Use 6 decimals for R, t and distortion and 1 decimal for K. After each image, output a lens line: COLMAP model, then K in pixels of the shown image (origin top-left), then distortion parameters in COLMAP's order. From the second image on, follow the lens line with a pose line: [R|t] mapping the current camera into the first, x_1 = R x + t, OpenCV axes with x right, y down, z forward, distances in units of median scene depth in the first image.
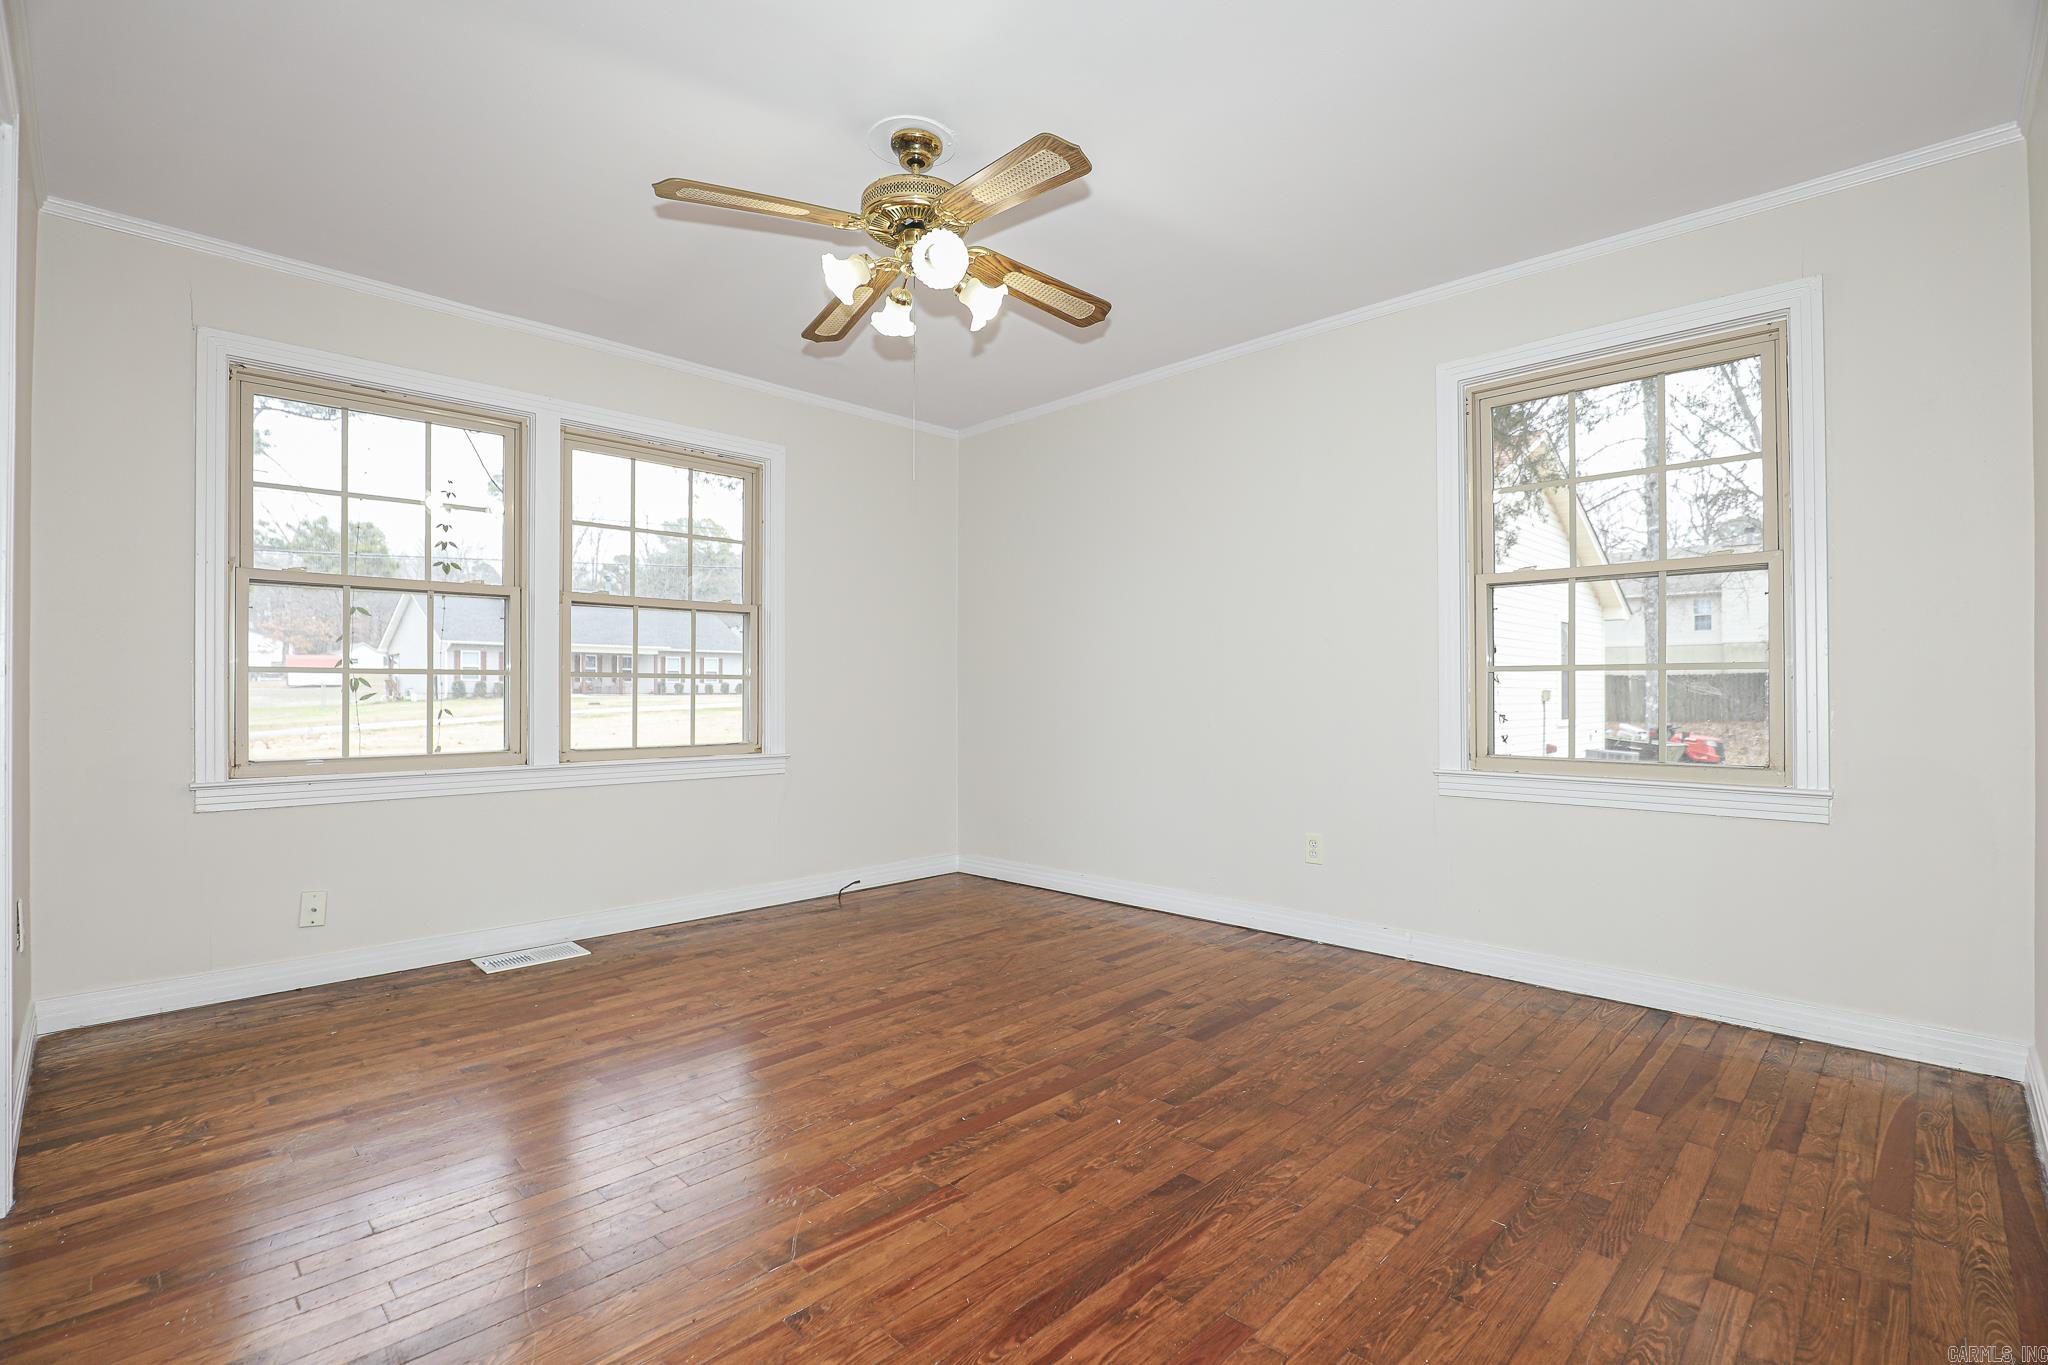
lens RADIAL K [[967.2, 0, 1034.9], [0, 967.2, 687.1], [0, 0, 1]] dist [-0.026358, 0.007241]
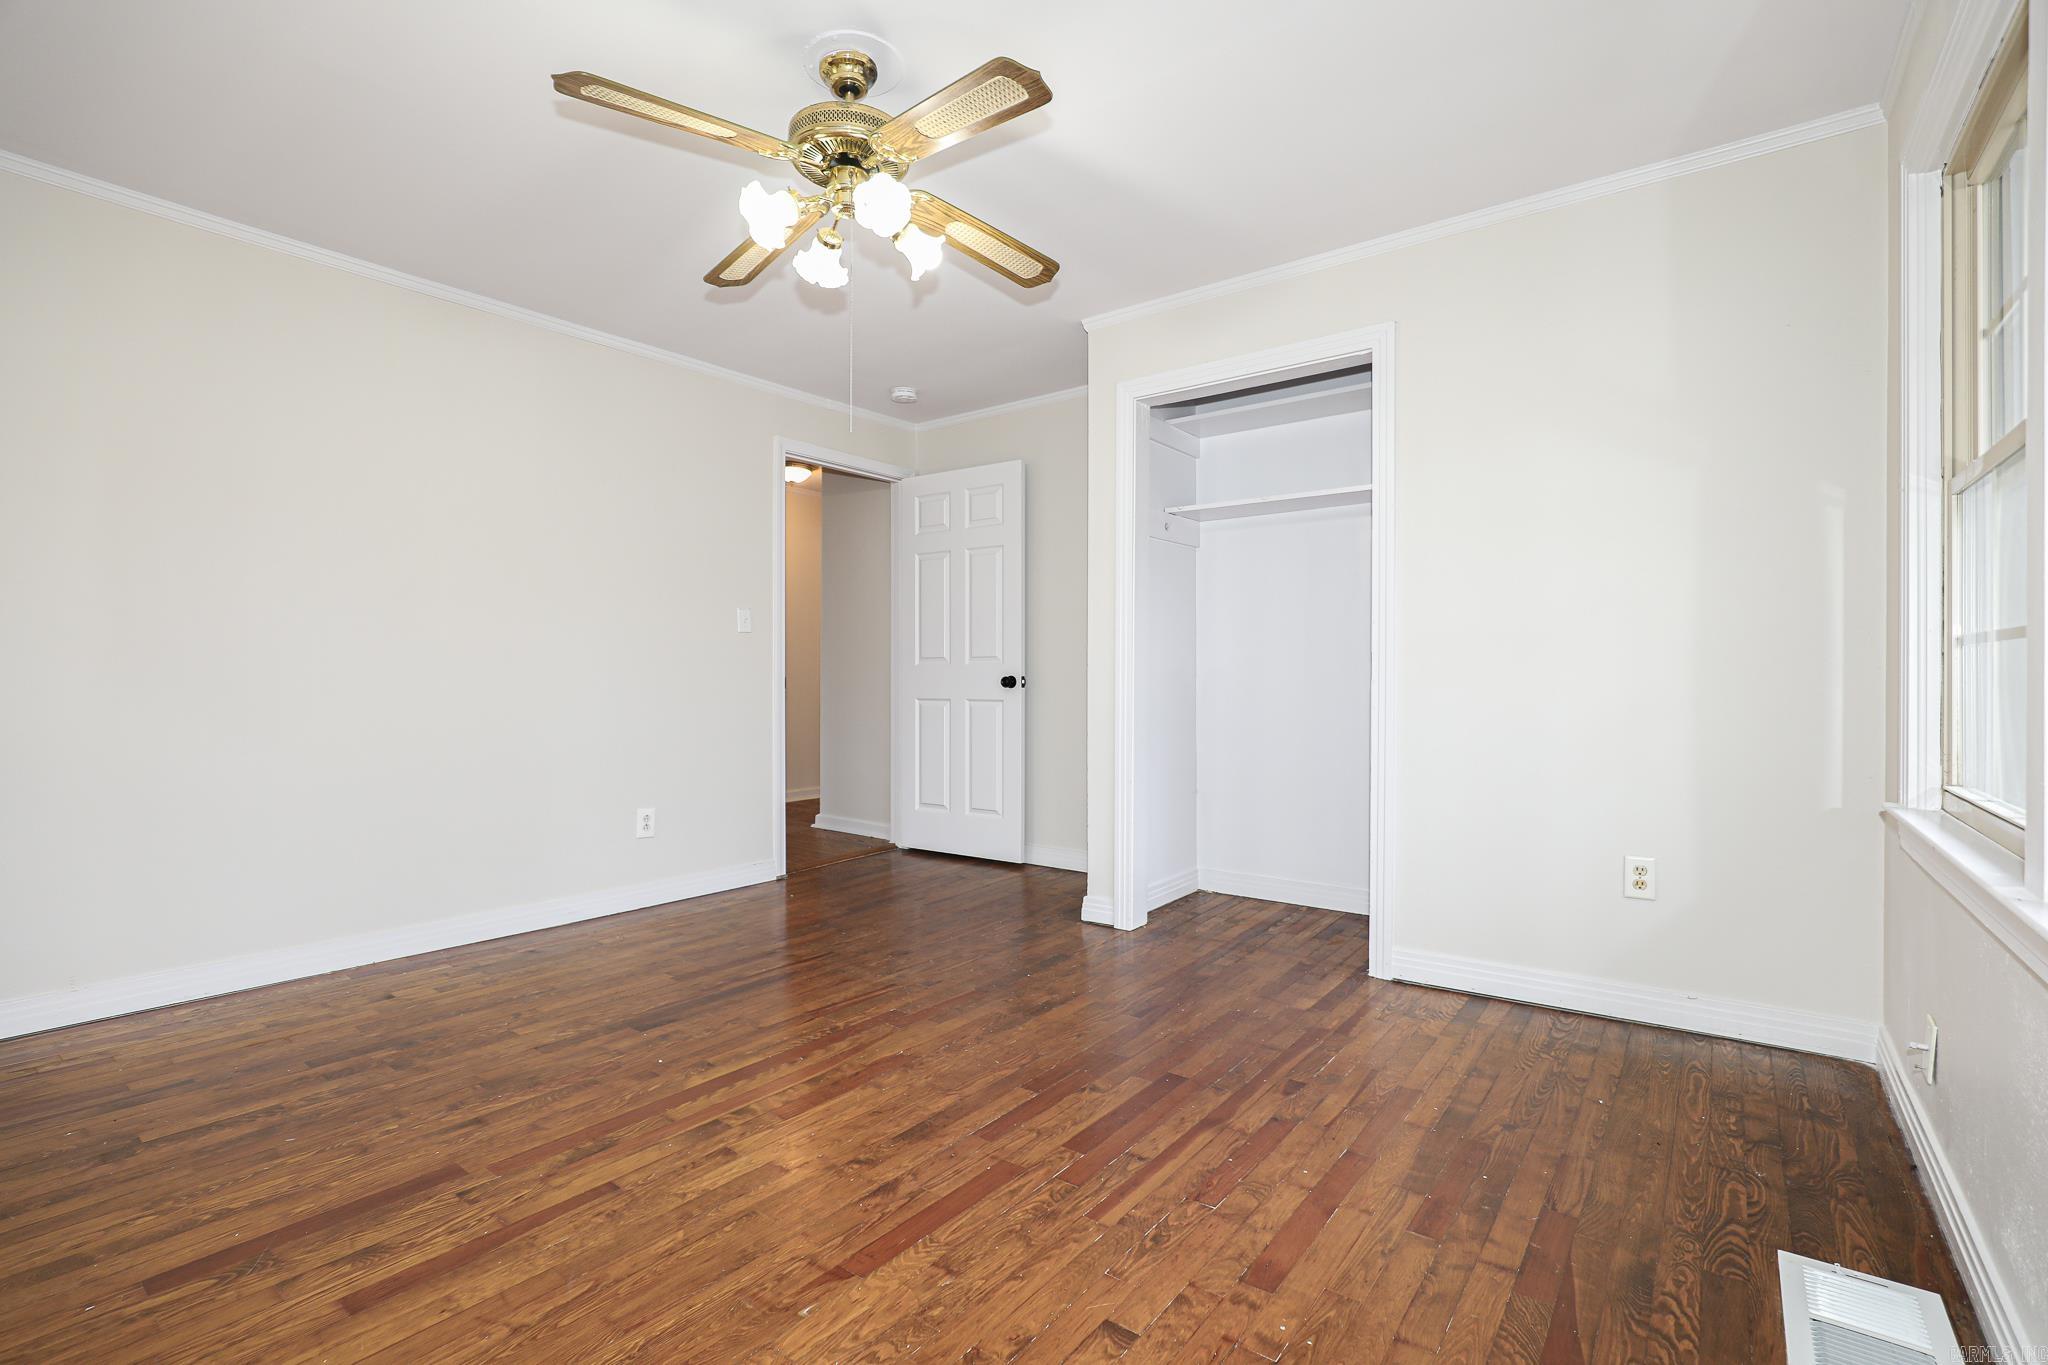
lens RADIAL K [[931.1, 0, 1021.8], [0, 931.1, 671.8], [0, 0, 1]] dist [-0.010413, 0.000568]
pose [[-0.993136, 0.003023, -0.116923, -0.181561], [0.004111, 0.999951, -0.009061, 0.009068], [0.116889, -0.009479, -0.993100, 1.880131]]
